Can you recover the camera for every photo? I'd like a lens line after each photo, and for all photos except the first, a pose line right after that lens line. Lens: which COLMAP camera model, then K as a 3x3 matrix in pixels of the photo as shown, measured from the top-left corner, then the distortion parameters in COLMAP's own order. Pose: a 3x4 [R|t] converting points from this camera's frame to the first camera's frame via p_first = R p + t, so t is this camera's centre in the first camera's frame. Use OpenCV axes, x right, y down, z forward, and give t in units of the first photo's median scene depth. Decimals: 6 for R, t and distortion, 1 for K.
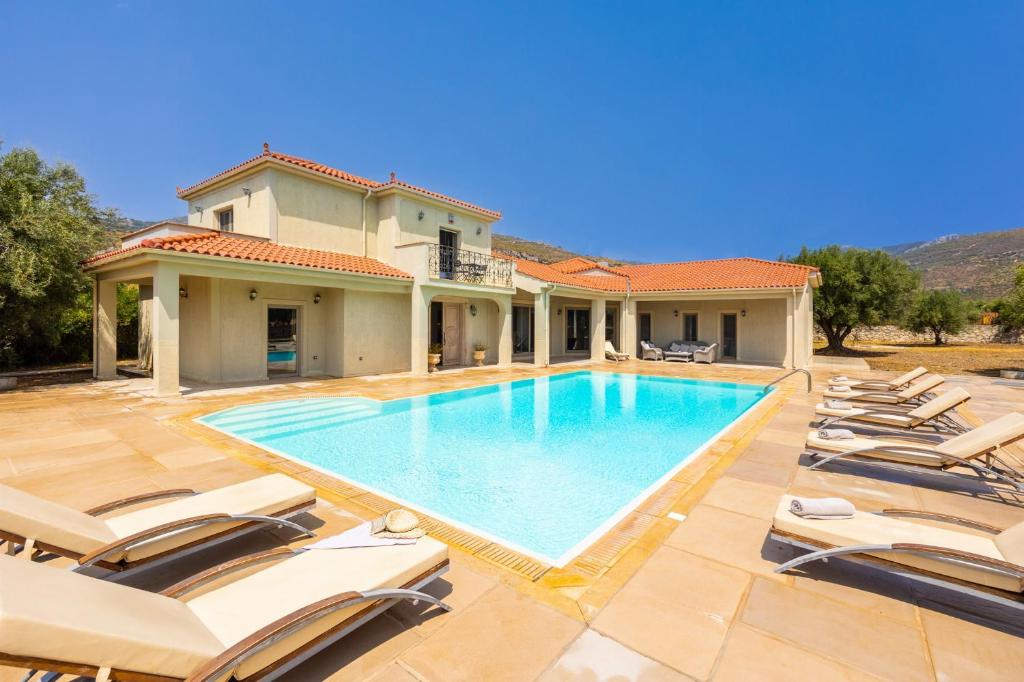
lens RADIAL K [[450.8, 0, 514.9], [0, 450.8, 323.7], [0, 0, 1]] dist [0.003210, 0.000375]
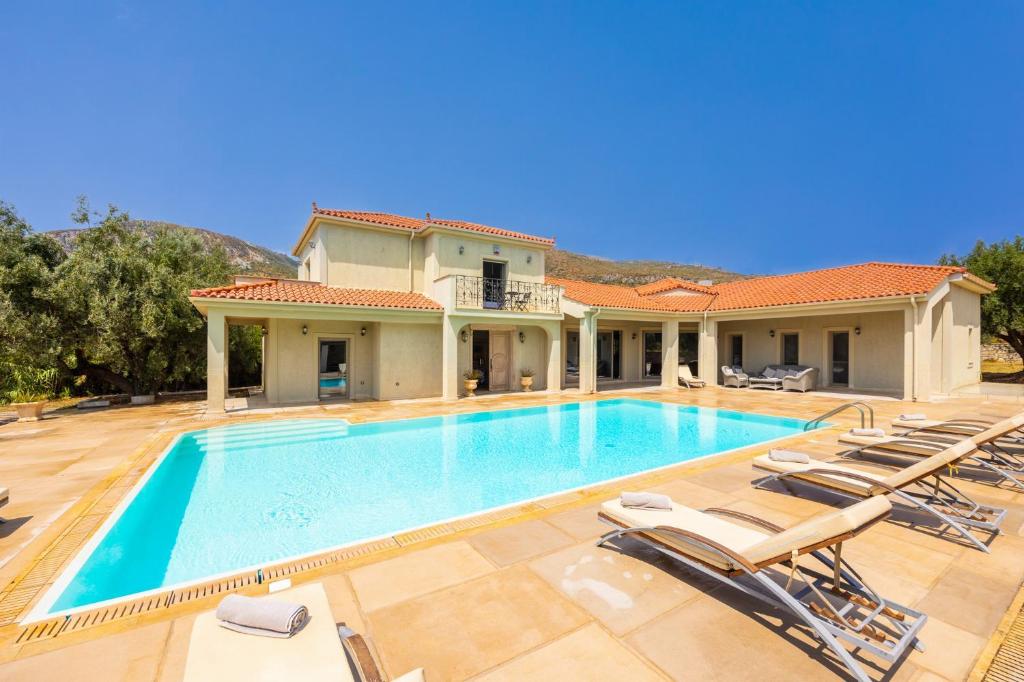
lens RADIAL K [[421.7, 0, 525.3], [0, 421.7, 352.8], [0, 0, 1]] dist [-0.000977, -0.000194]
pose [[0.941163, -0.017021, -0.337525, 0.242943], [0.019571, 0.999800, 0.004156, 0.001796], [0.337386, -0.010517, 0.941307, 0.099511]]
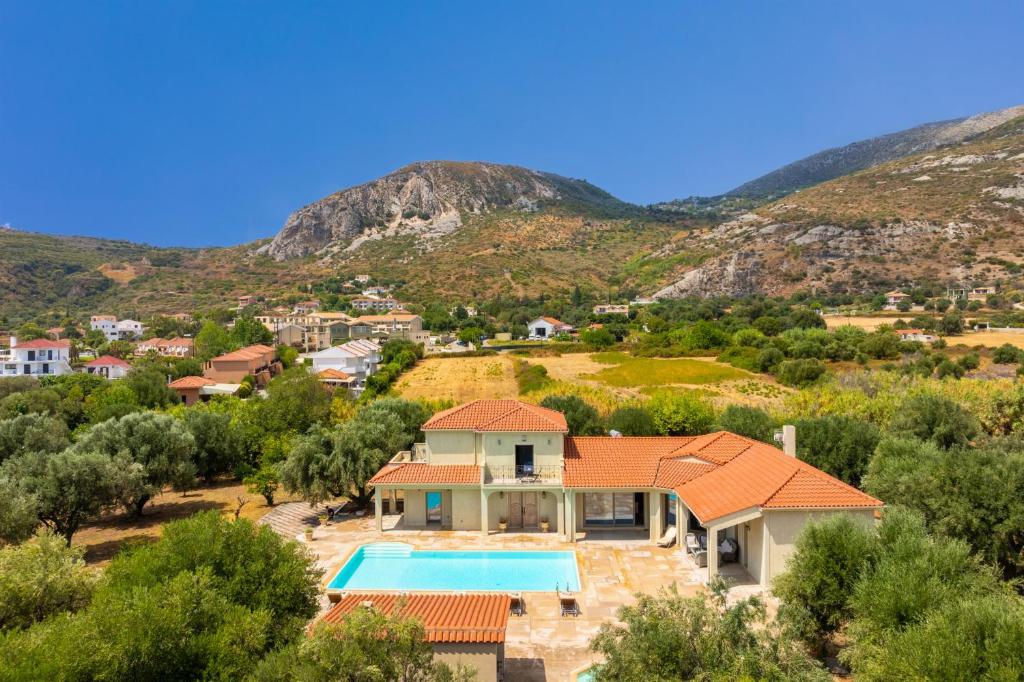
lens RADIAL K [[763.1, 0, 512.0], [0, 763.1, 341.0], [0, 0, 1]] dist [-0.009815, -0.001525]
pose [[0.570488, -0.001158, -0.821305, 2.012645], [0.017719, 0.999784, 0.010898, -0.593379], [0.821115, -0.020770, 0.570385, -0.568752]]
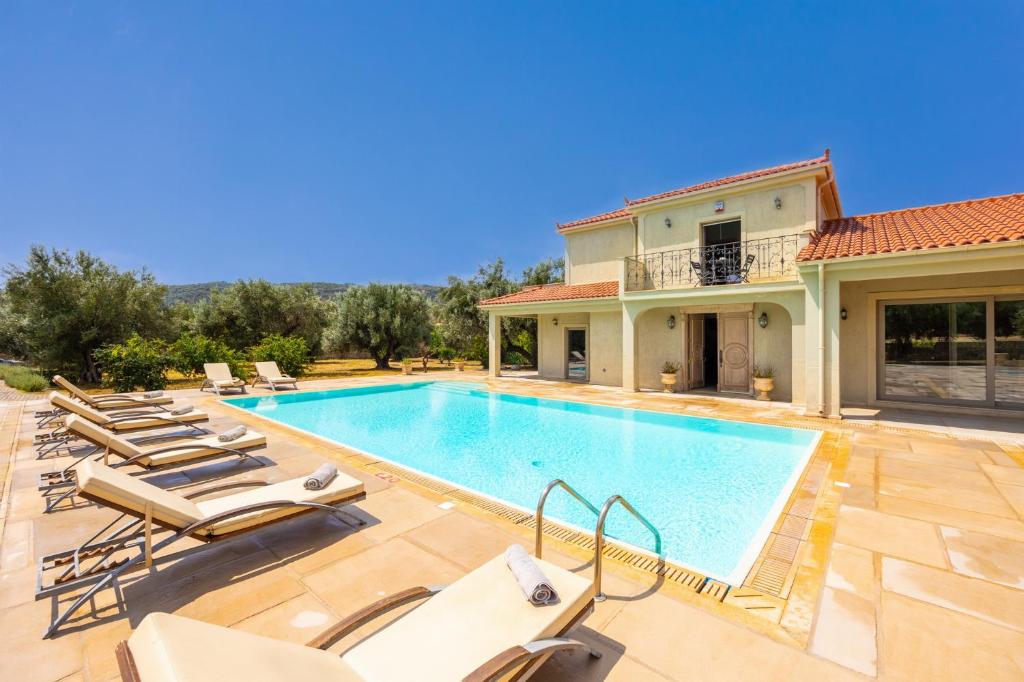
lens RADIAL K [[420.0, 0, 512.0], [0, 420.0, 341.0], [0, 0, 1]] dist [-0.003025, -0.000057]
pose [[-0.070131, -0.007292, -0.997511, 0.600625], [0.000793, 0.999973, -0.007366, 0.007631], [0.997537, -0.001308, -0.070124, 0.664068]]
